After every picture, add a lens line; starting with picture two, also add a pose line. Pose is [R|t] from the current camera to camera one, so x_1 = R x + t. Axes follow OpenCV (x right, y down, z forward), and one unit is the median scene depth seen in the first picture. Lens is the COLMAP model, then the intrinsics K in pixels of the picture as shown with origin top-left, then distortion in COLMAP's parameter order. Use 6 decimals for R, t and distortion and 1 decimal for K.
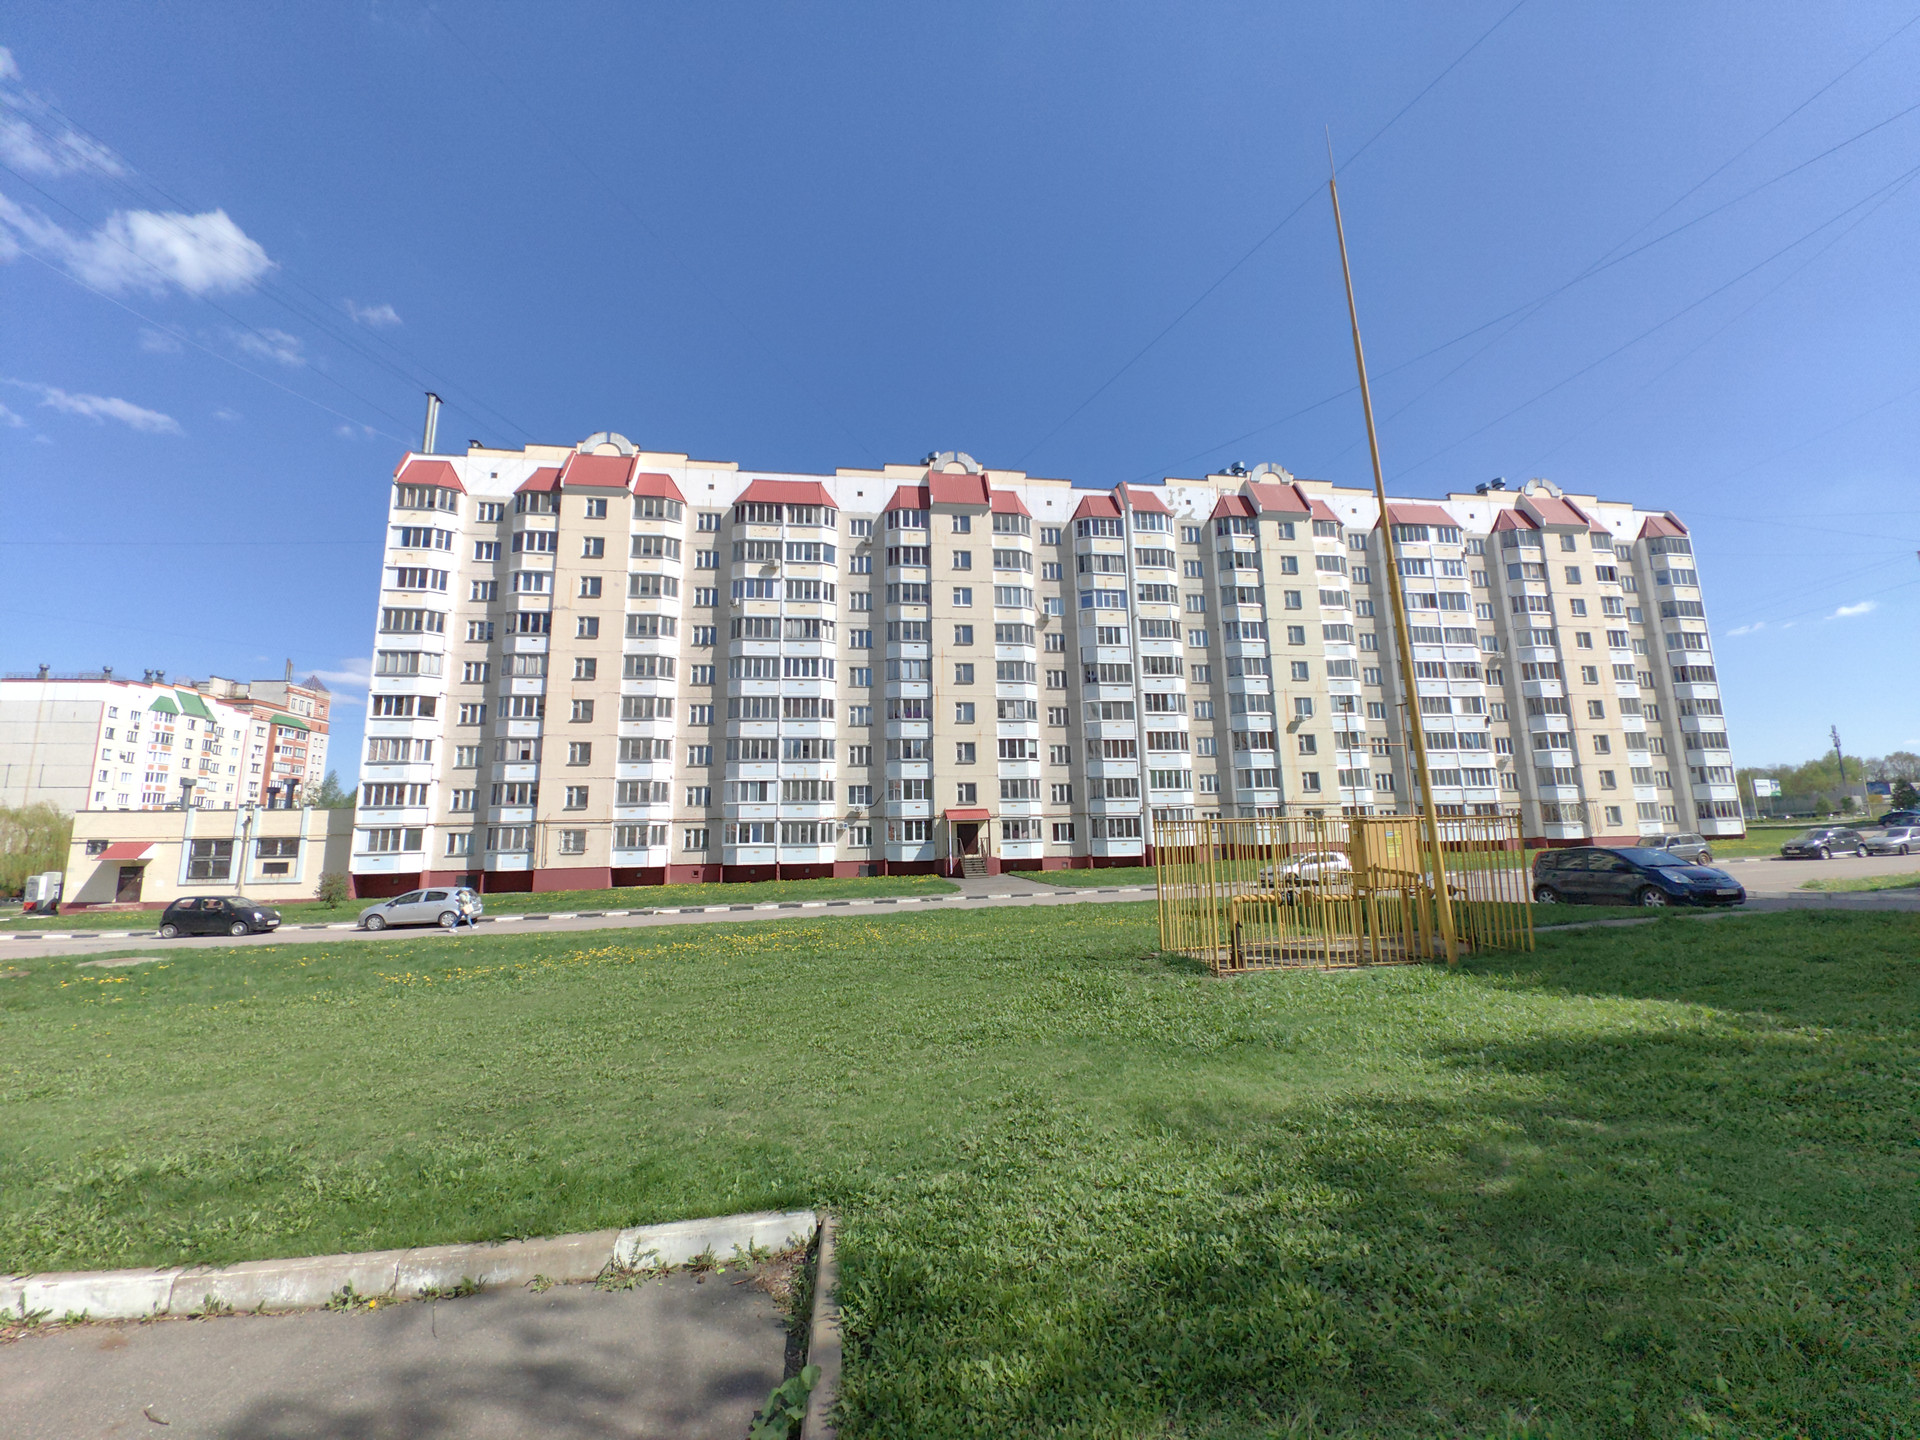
lens RADIAL K [[649.8, 0, 944.6], [0, 649.8, 779.3], [0, 0, 1]] dist [0.001976, -0.000064]
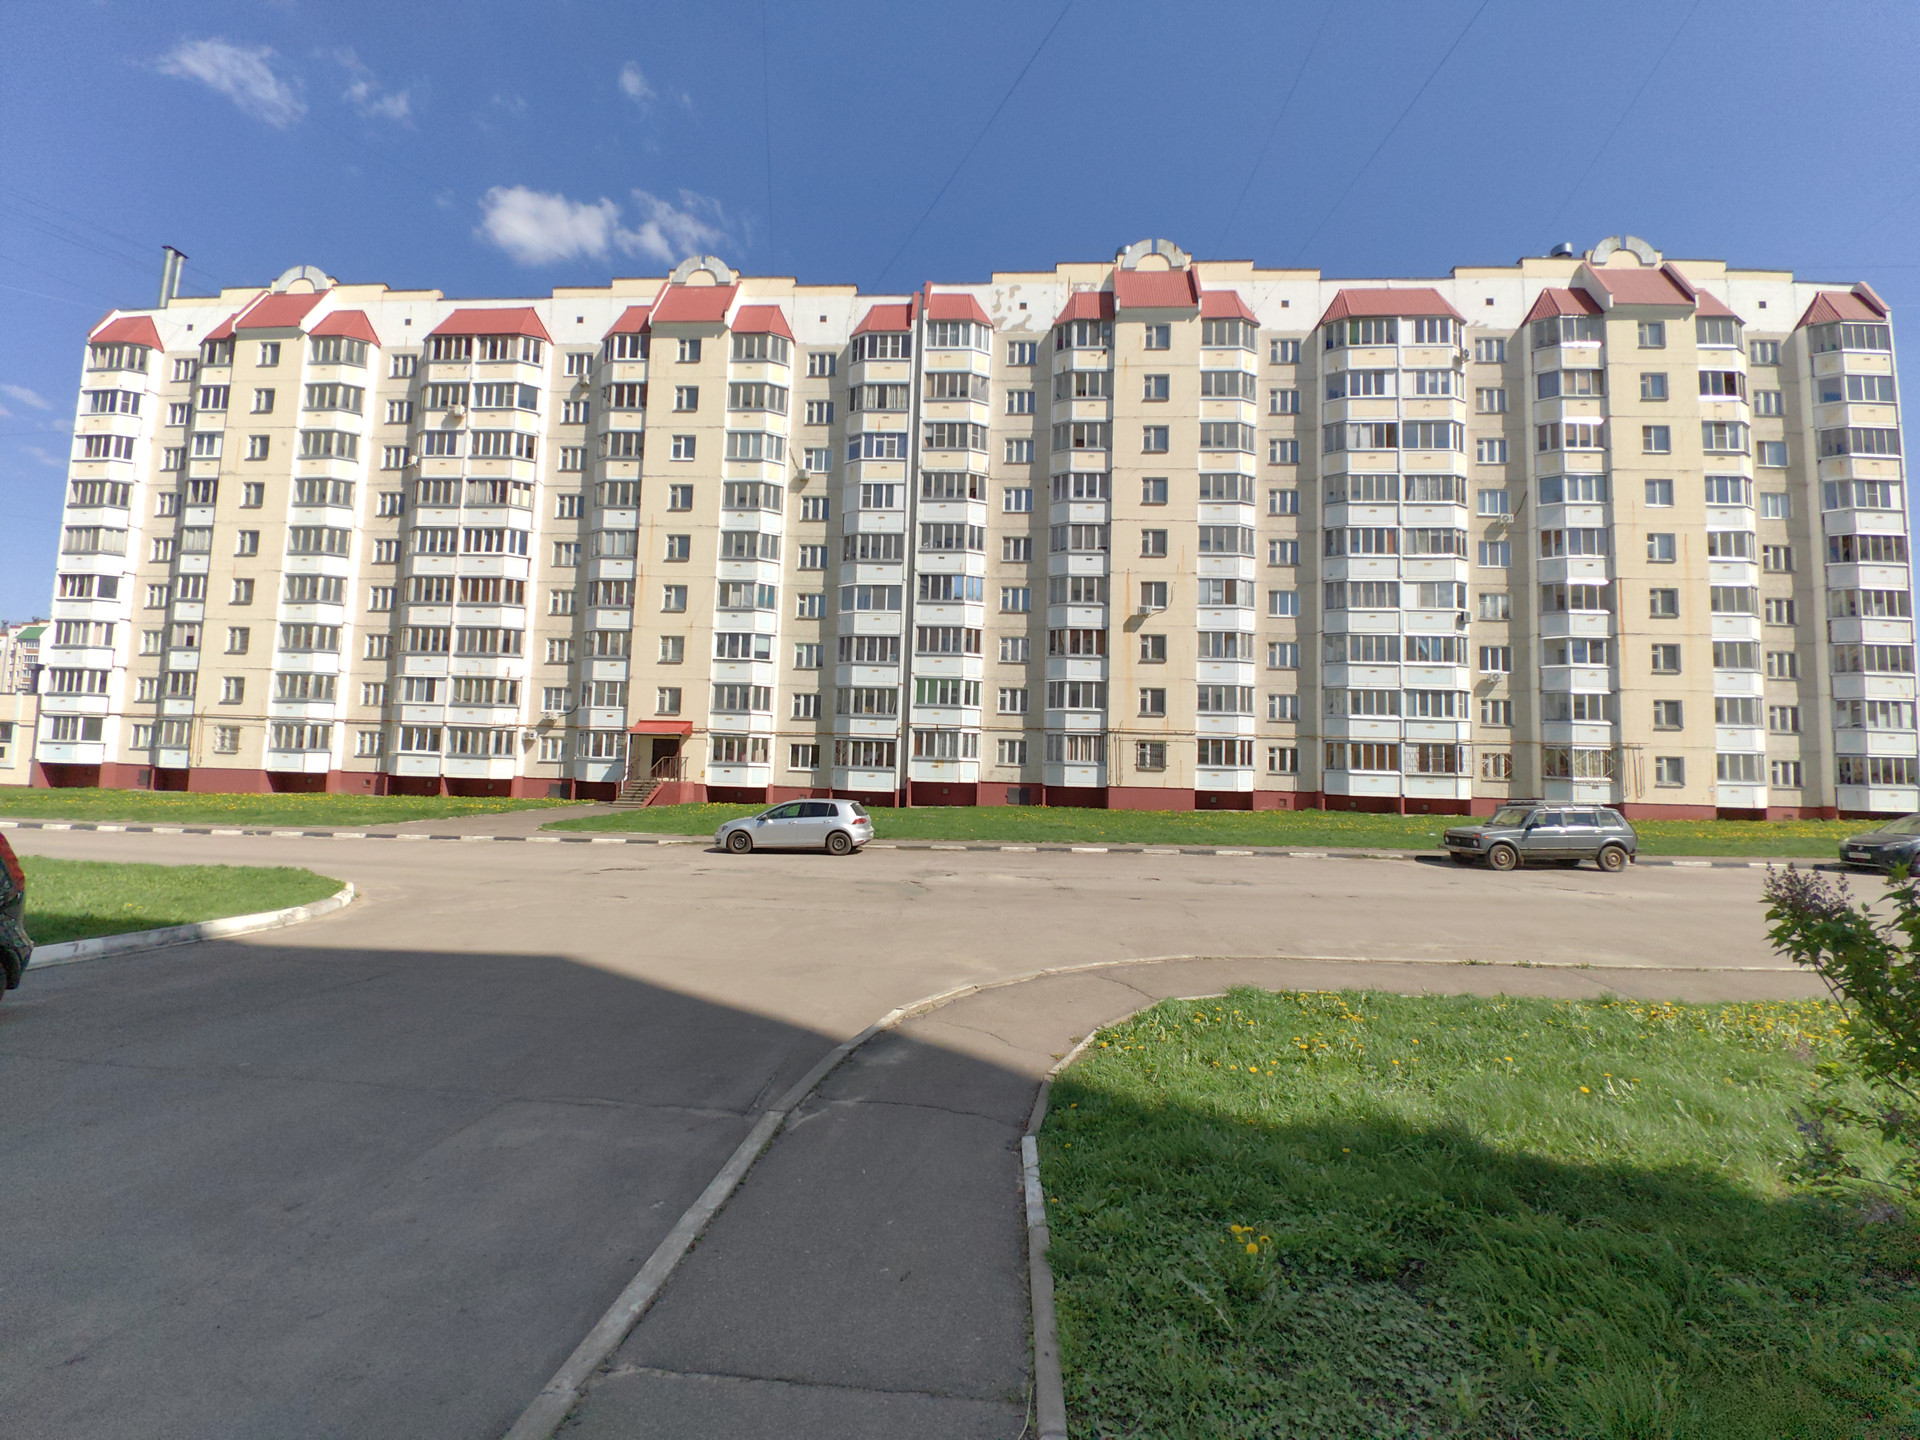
lens RADIAL K [[834.3, 0, 946.6], [0, 834.3, 744.5], [0, 0, 1]] dist [-0.004969, -0.004437]
pose [[0.978962, 0.043973, -0.199246, 0.523335], [-0.031212, 0.997282, 0.066742, -0.003229], [0.201640, -0.059119, 0.977674, 0.066550]]
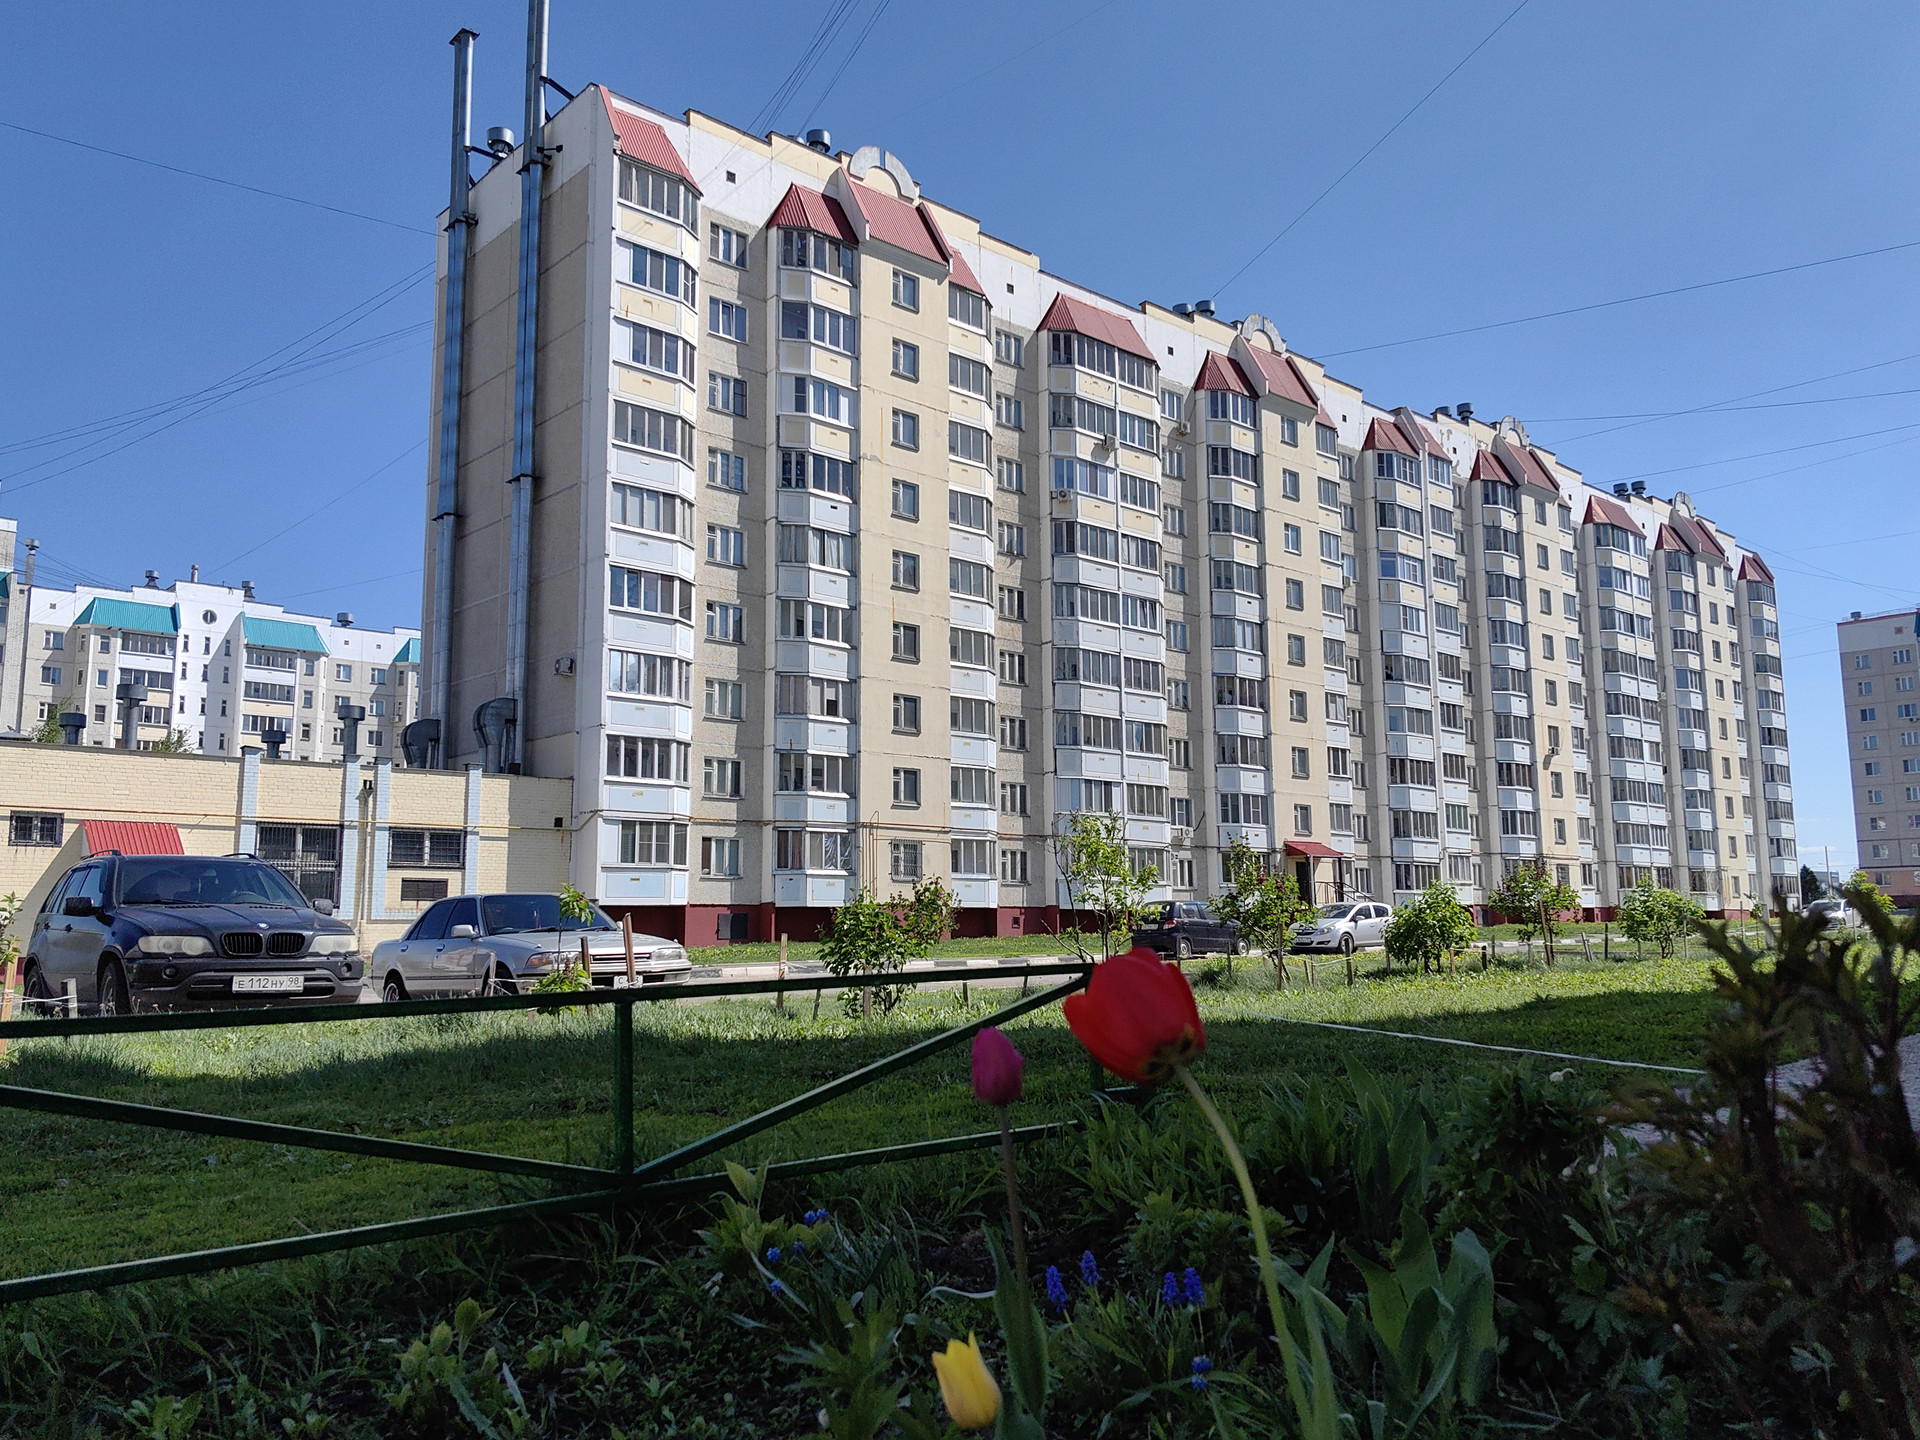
lens RADIAL K [[1505.6, 0, 963.6], [0, 1505.6, 737.3], [0, 0, 1]] dist [0.053767, -0.077115]
pose [[0.819809, 0.093072, 0.565022, -1.121914], [-0.088913, 0.995426, -0.034963, 0.021030], [-0.565692, -0.021575, 0.824335, -0.146069]]
